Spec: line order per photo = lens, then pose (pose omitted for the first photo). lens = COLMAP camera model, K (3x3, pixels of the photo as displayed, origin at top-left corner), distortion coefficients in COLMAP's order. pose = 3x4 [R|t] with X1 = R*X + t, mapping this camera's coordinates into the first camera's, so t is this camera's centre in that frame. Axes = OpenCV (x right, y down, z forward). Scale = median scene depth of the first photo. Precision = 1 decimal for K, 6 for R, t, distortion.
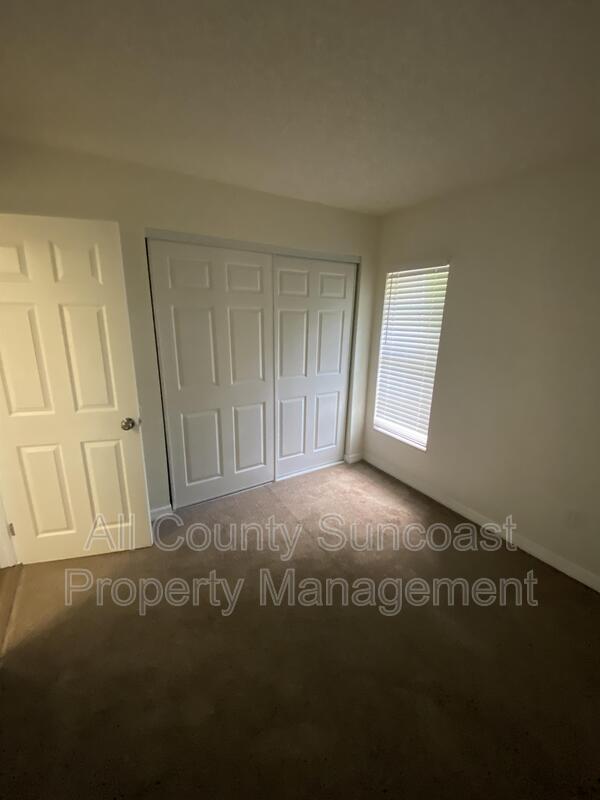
lens RADIAL K [[319.3, 0, 300.0], [0, 319.3, 400.0], [0, 0, 1]] dist [0.000548, 0.000010]
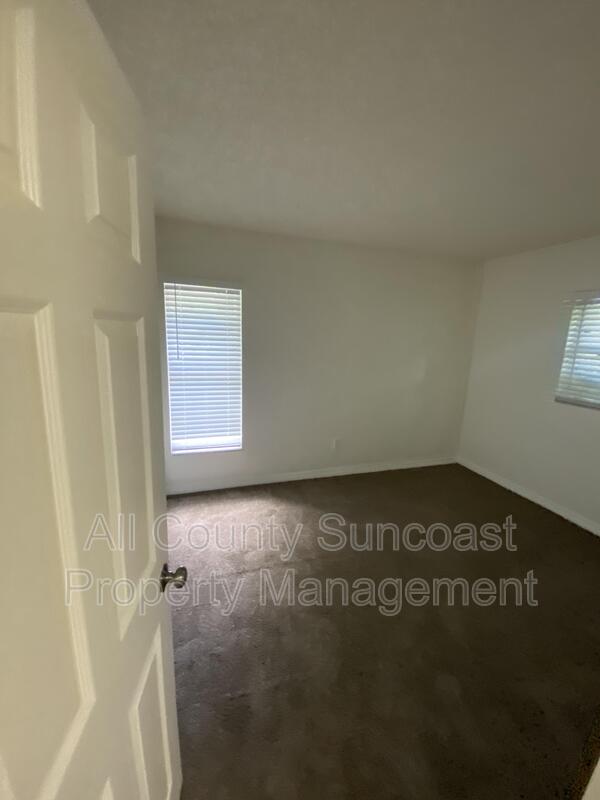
lens RADIAL K [[316.2, 0, 299.3], [0, 316.2, 397.1], [0, 0, 1]] dist [0.001064, -0.015054]
pose [[0.204713, -0.199296, 0.958318, -0.606809], [0.213265, 0.964613, 0.155048, -0.149459], [-0.955307, 0.172636, 0.239972, 0.502579]]
